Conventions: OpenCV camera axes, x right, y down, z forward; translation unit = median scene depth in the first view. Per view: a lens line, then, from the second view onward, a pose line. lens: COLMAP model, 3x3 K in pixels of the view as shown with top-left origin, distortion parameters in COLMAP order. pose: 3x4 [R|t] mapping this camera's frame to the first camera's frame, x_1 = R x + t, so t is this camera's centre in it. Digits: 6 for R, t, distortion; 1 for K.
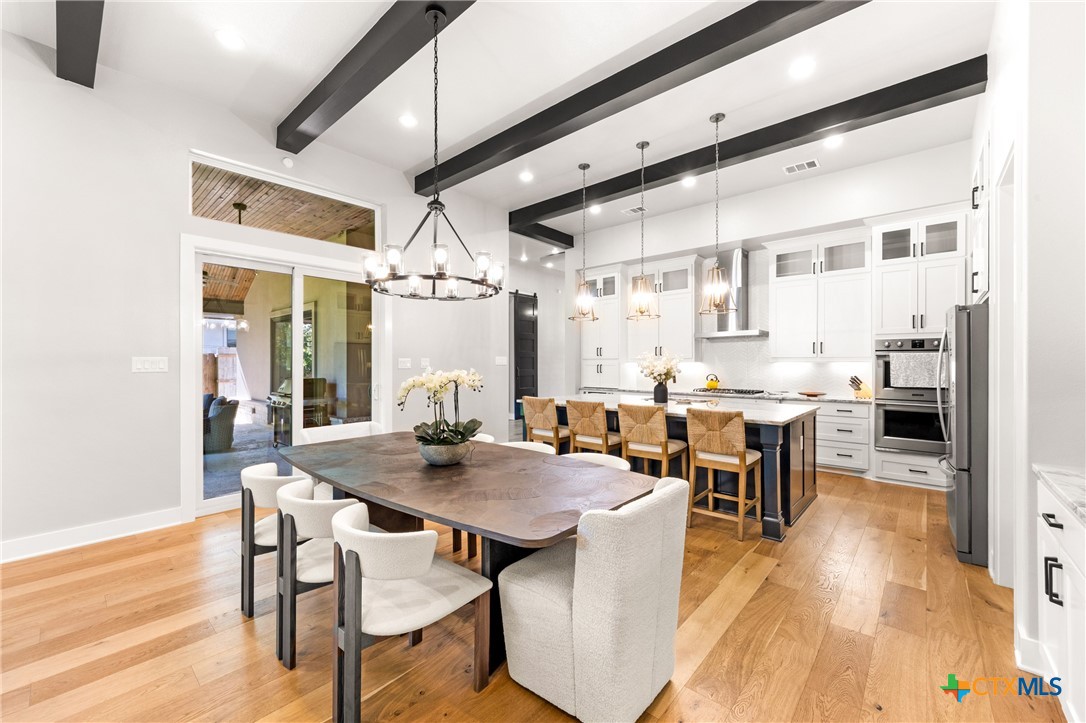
lens RADIAL K [[433.9, 0, 542.8], [0, 433.9, 364.7], [0, 0, 1]] dist [0.002277, 0.000303]
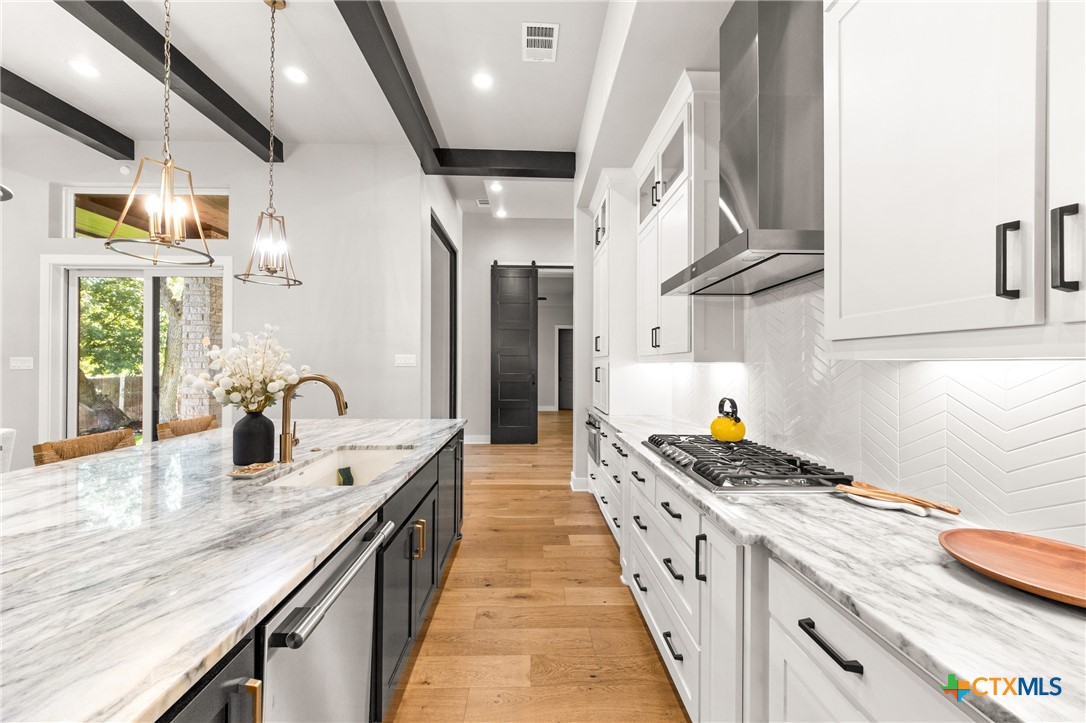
lens RADIAL K [[403.2, 0, 544.2], [0, 403.2, 359.8], [0, 0, 1]] dist [0.000743, 0.000081]
pose [[0.689569, -0.004059, -0.724209, 0.691335], [-0.005908, 0.999919, -0.011230, -0.004564], [0.724196, 0.012022, 0.689489, 0.910731]]
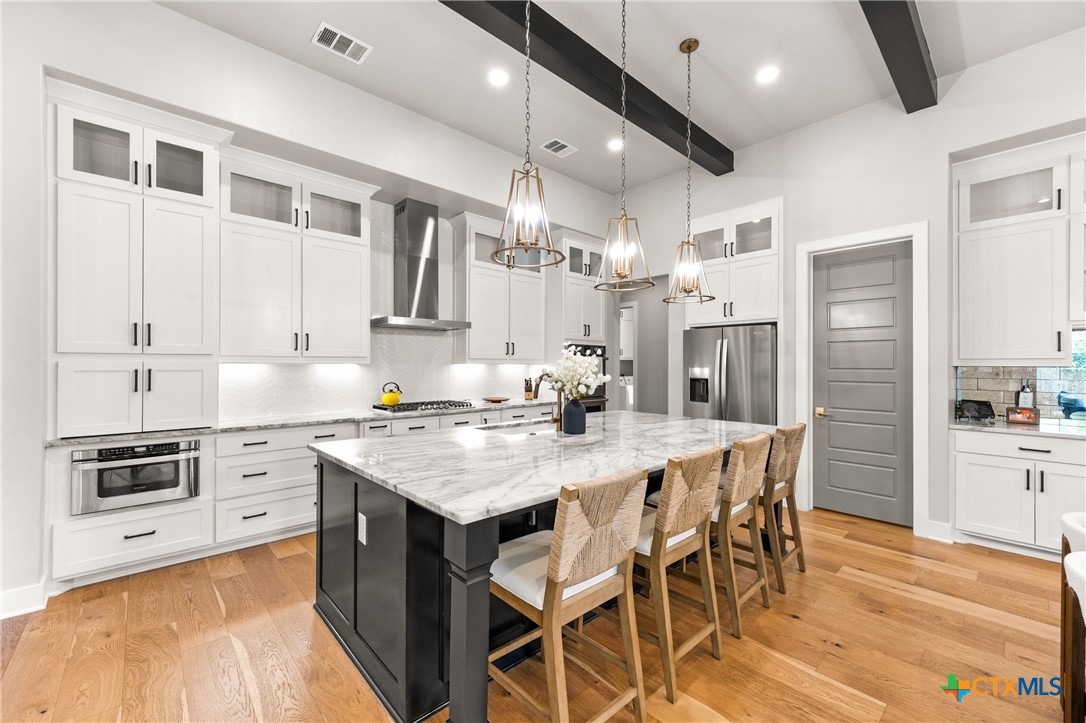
lens RADIAL K [[433.9, 0, 542.8], [0, 433.9, 364.7], [0, 0, 1]] dist [0.002277, 0.000303]
pose [[0.102649, 0.000238, 0.994718, -0.308963], [0.001273, 0.999999, -0.000371, -0.005200], [-0.994717, 0.001304, 0.102649, 0.948614]]
